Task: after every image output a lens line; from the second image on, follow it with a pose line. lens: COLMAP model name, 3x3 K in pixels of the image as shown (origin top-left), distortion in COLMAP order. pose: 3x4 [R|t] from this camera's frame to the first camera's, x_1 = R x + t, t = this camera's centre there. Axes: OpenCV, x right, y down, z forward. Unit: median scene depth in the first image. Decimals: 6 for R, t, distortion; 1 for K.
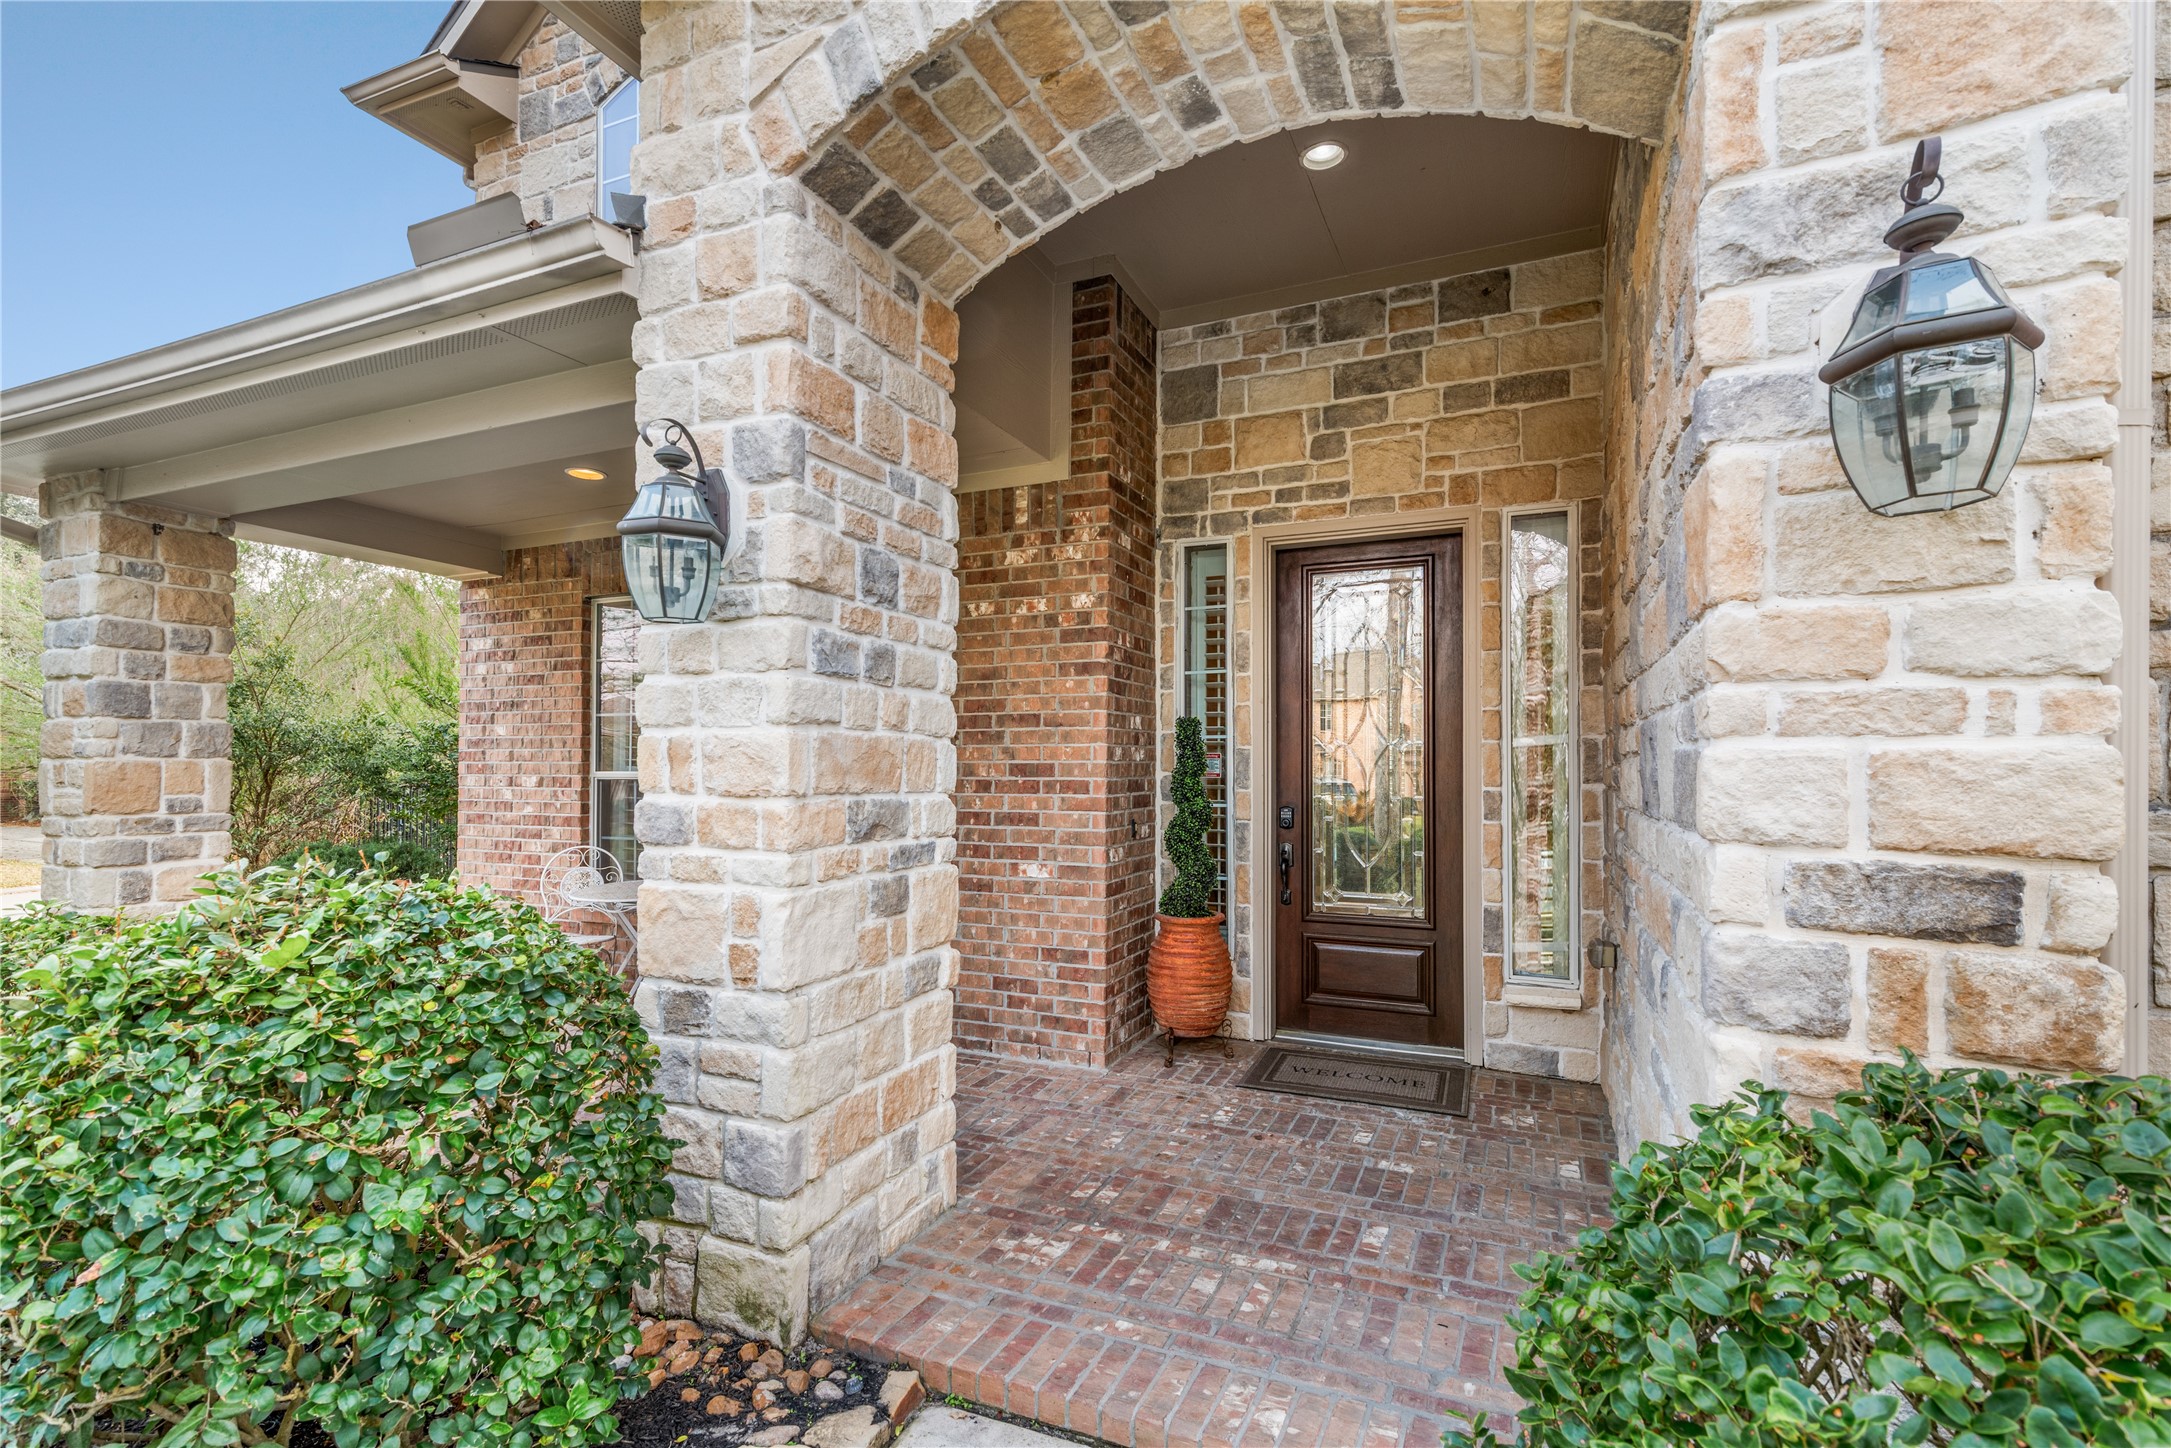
lens RADIAL K [[991.1, 0, 1088.3], [0, 991.1, 755.4], [0, 0, 1]] dist [0.012110, -0.000741]
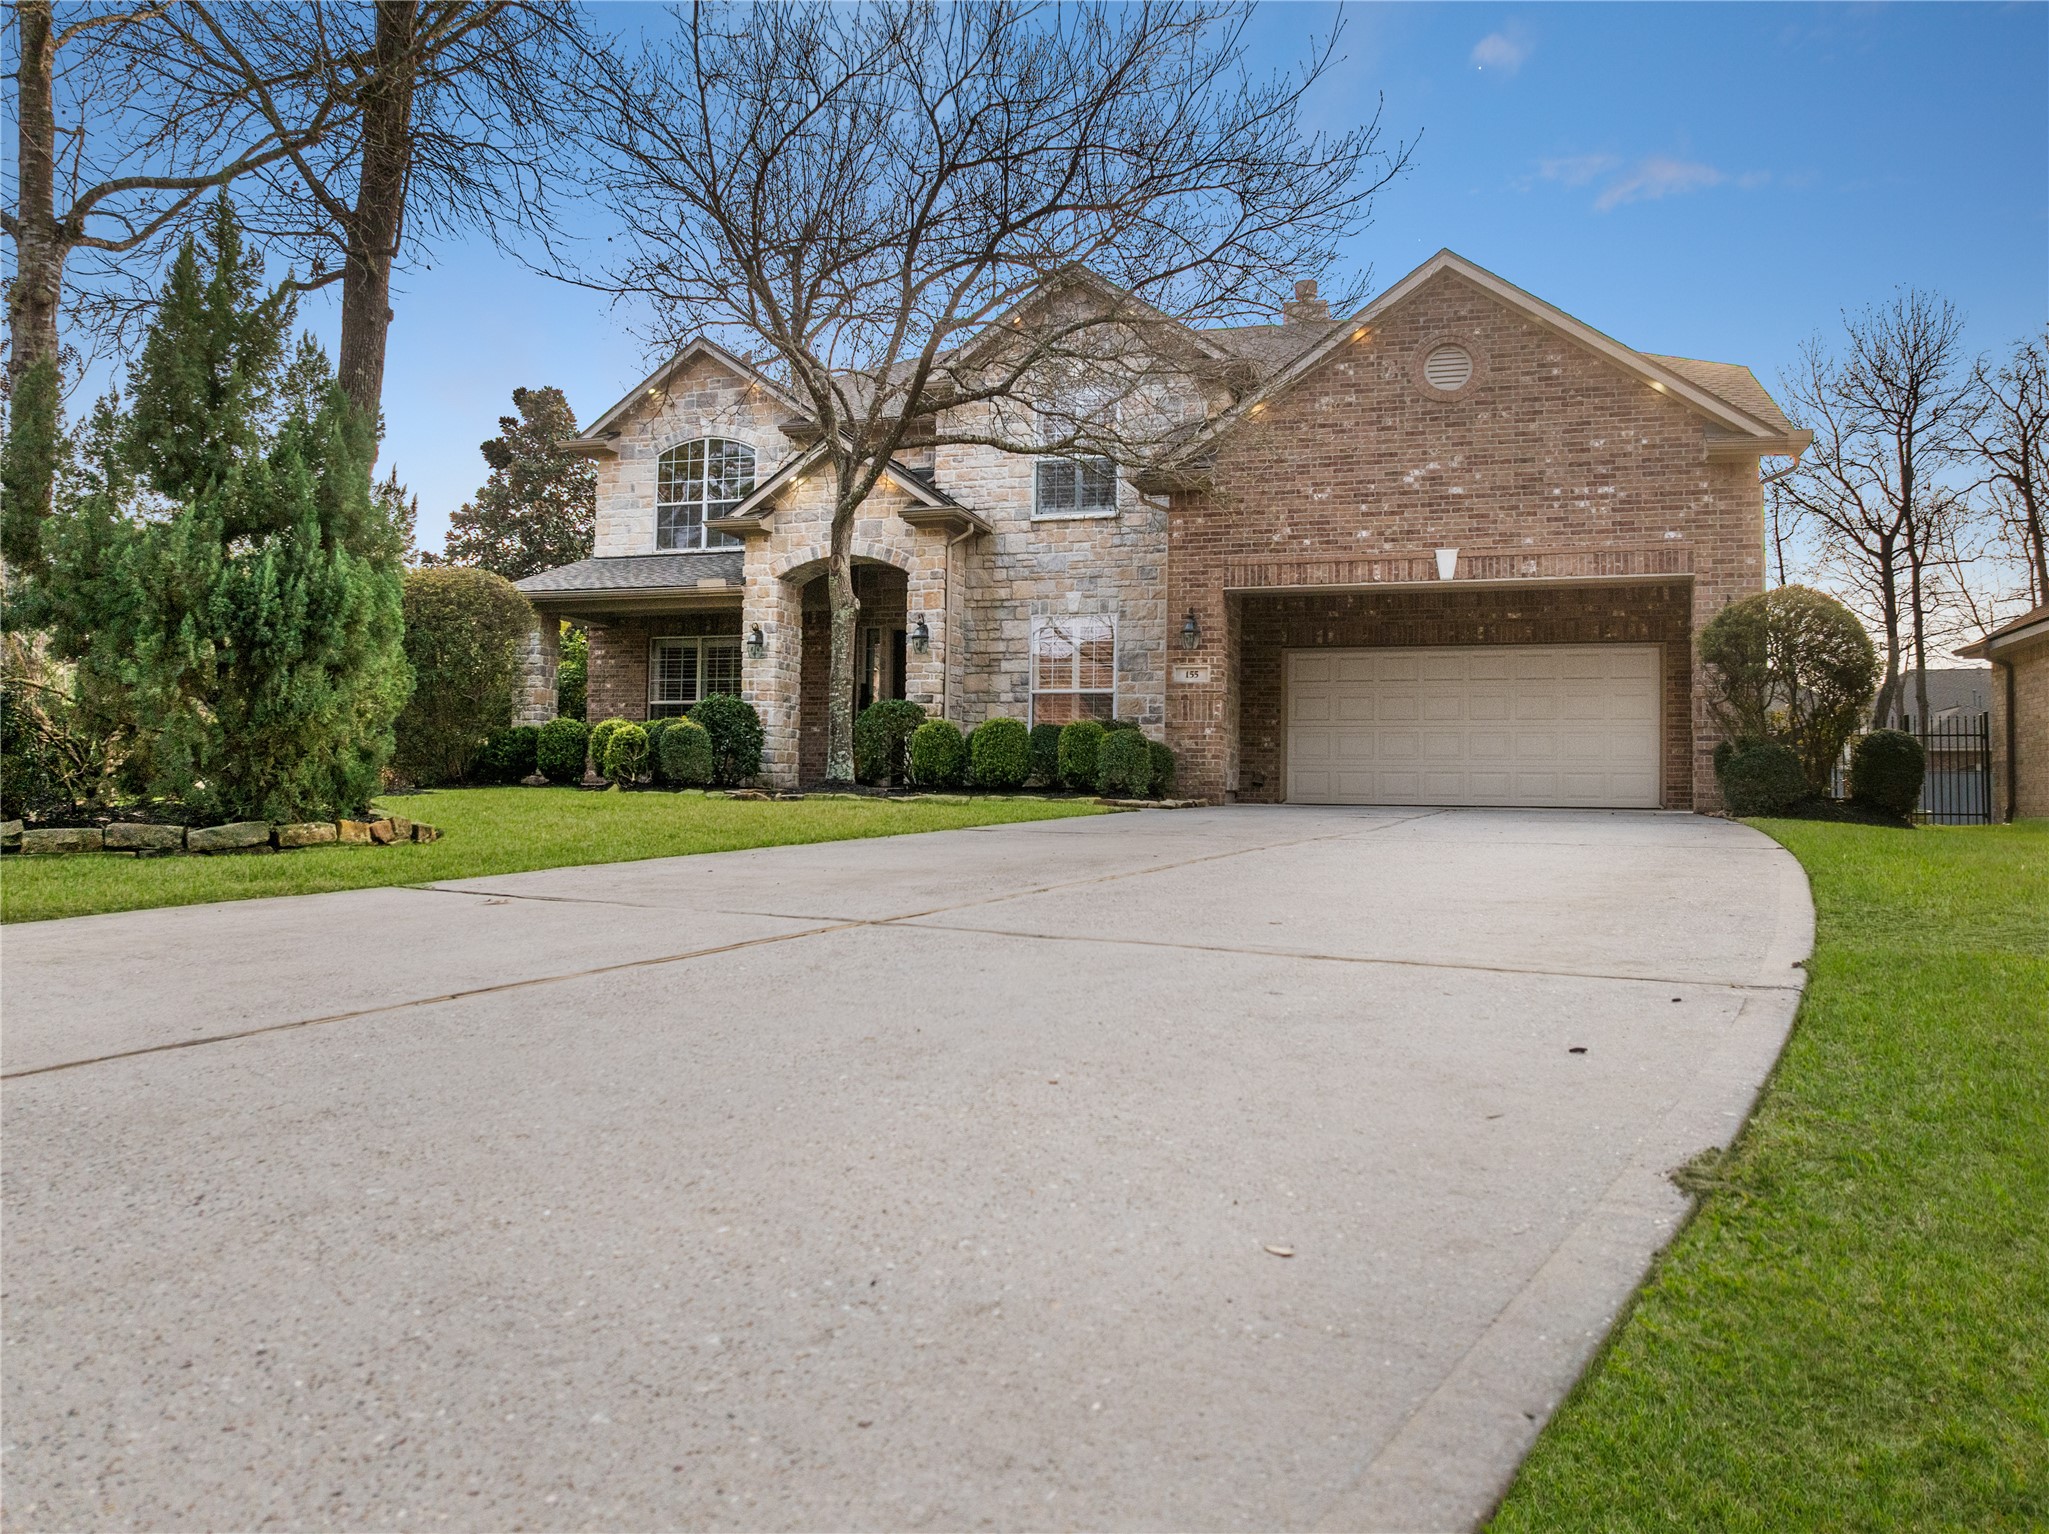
lens RADIAL K [[1427.7, 0, 1020.9], [0, 1427.7, 763.5], [0, 0, 1]] dist [-0.028313, 0.001392]
pose [[0.994101, 0.016153, 0.107245, 0.112493], [-0.014611, 0.999778, -0.015153, 0.285058], [-0.107466, 0.013497, 0.994117, -3.667221]]
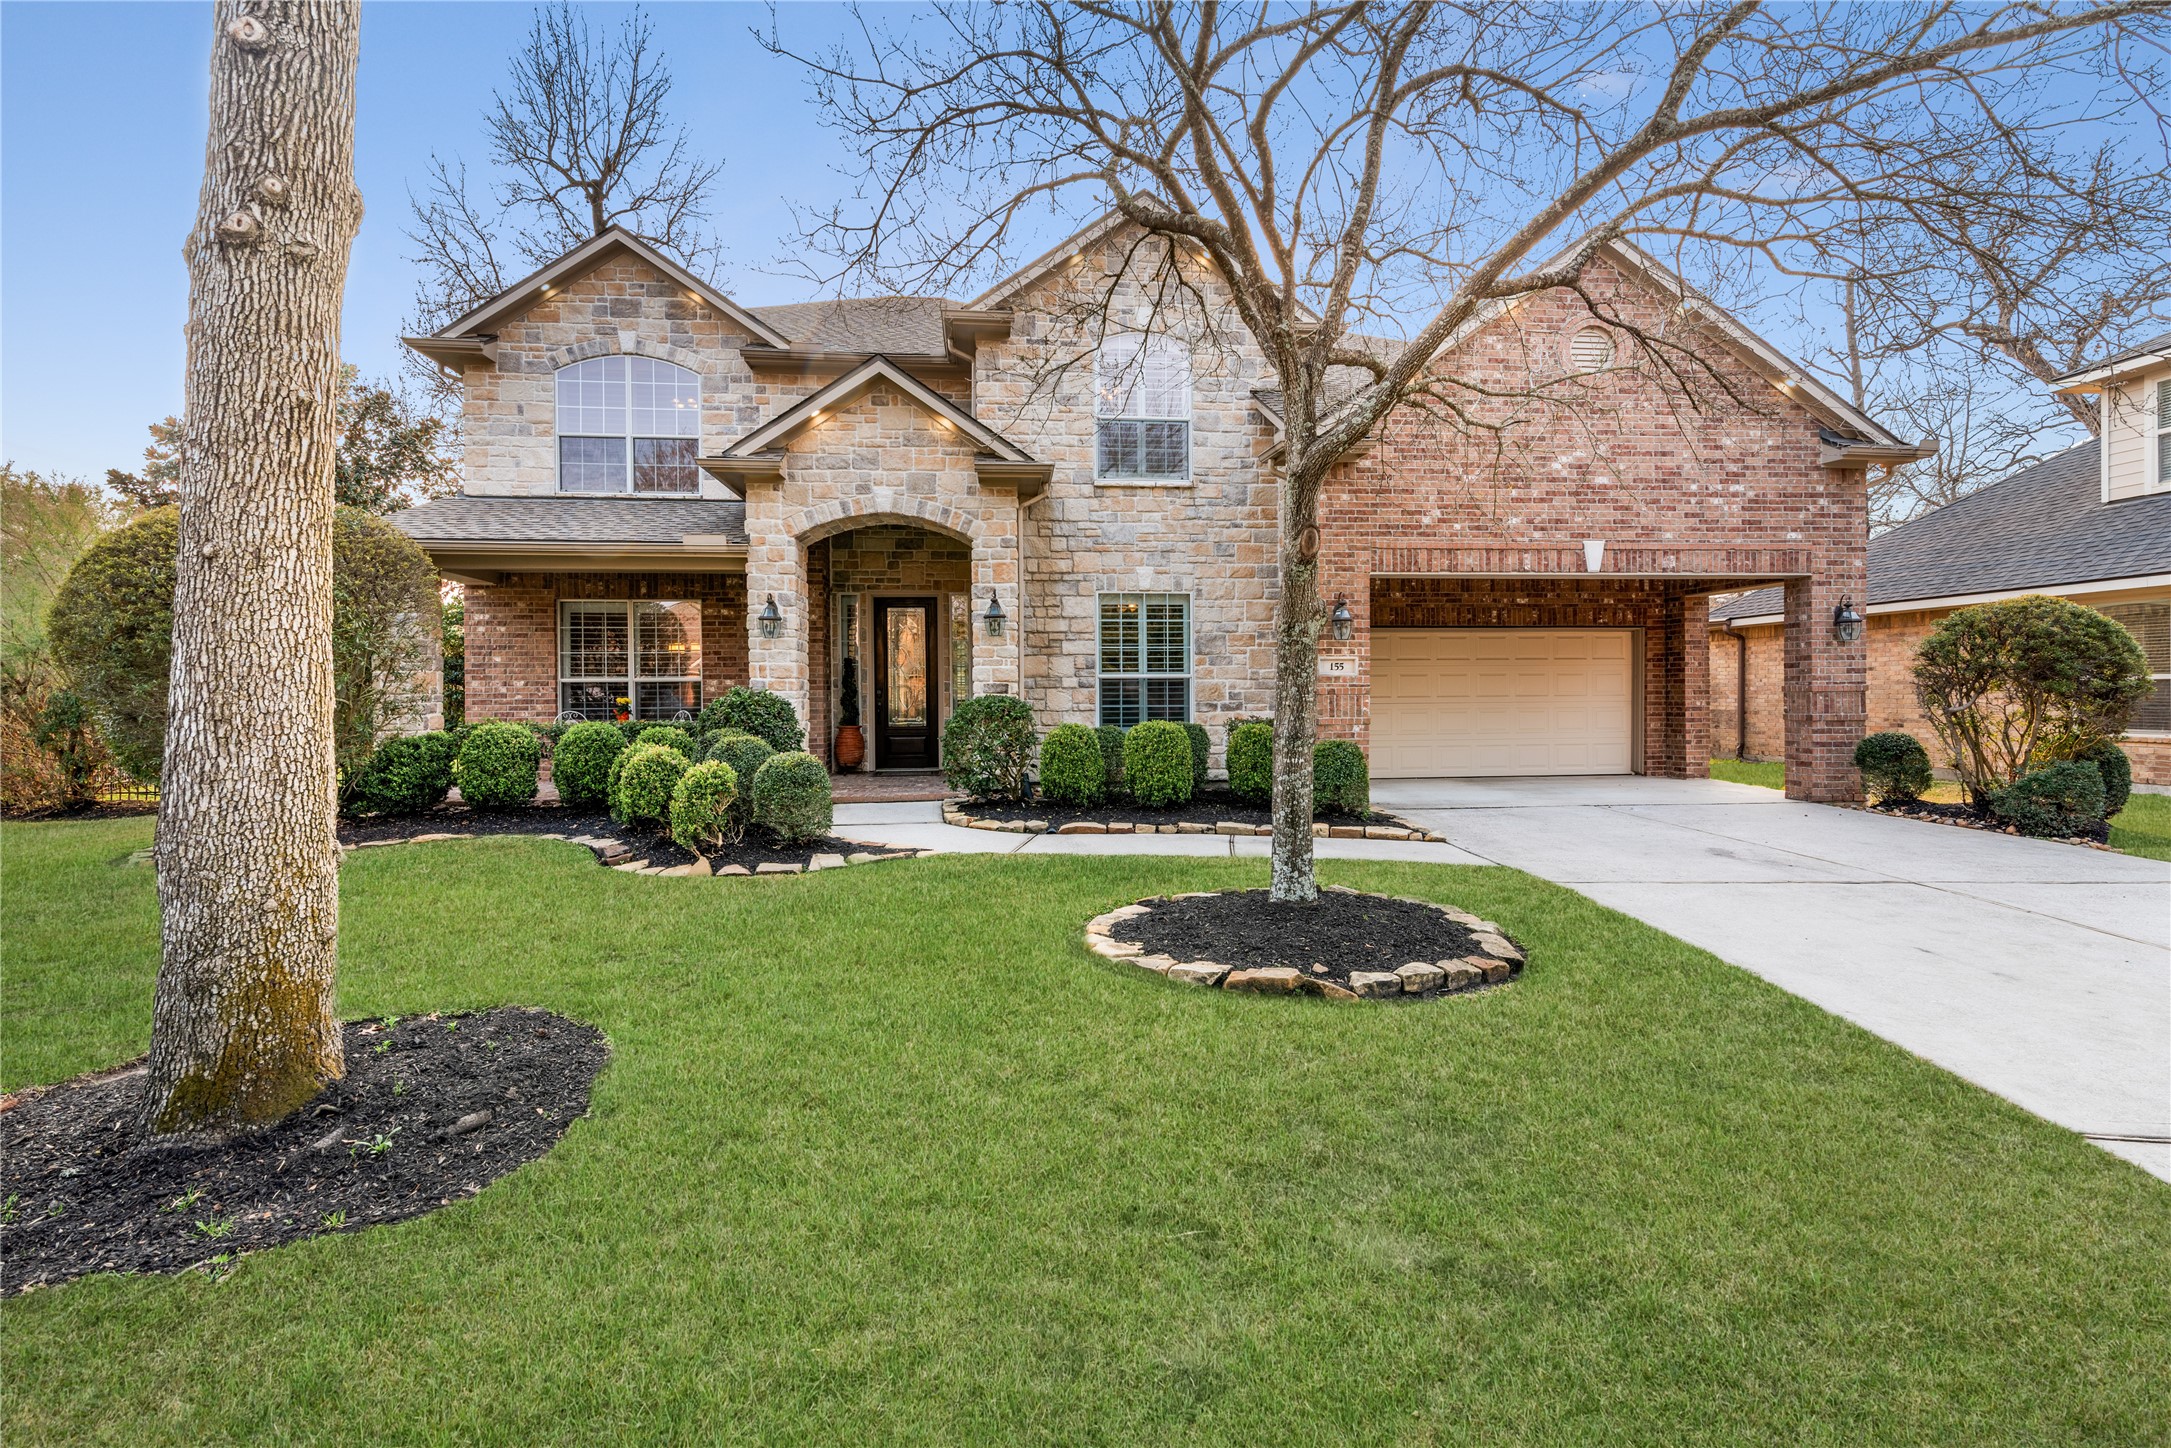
lens RADIAL K [[991.1, 0, 1094.3], [0, 991.1, 714.5], [0, 0, 1]] dist [0.012110, -0.000741]
pose [[0.868377, -0.019840, 0.495507, -0.703013], [0.003140, 0.999399, 0.034513, 0.029039], [-0.495894, -0.028414, 0.867918, -1.849177]]
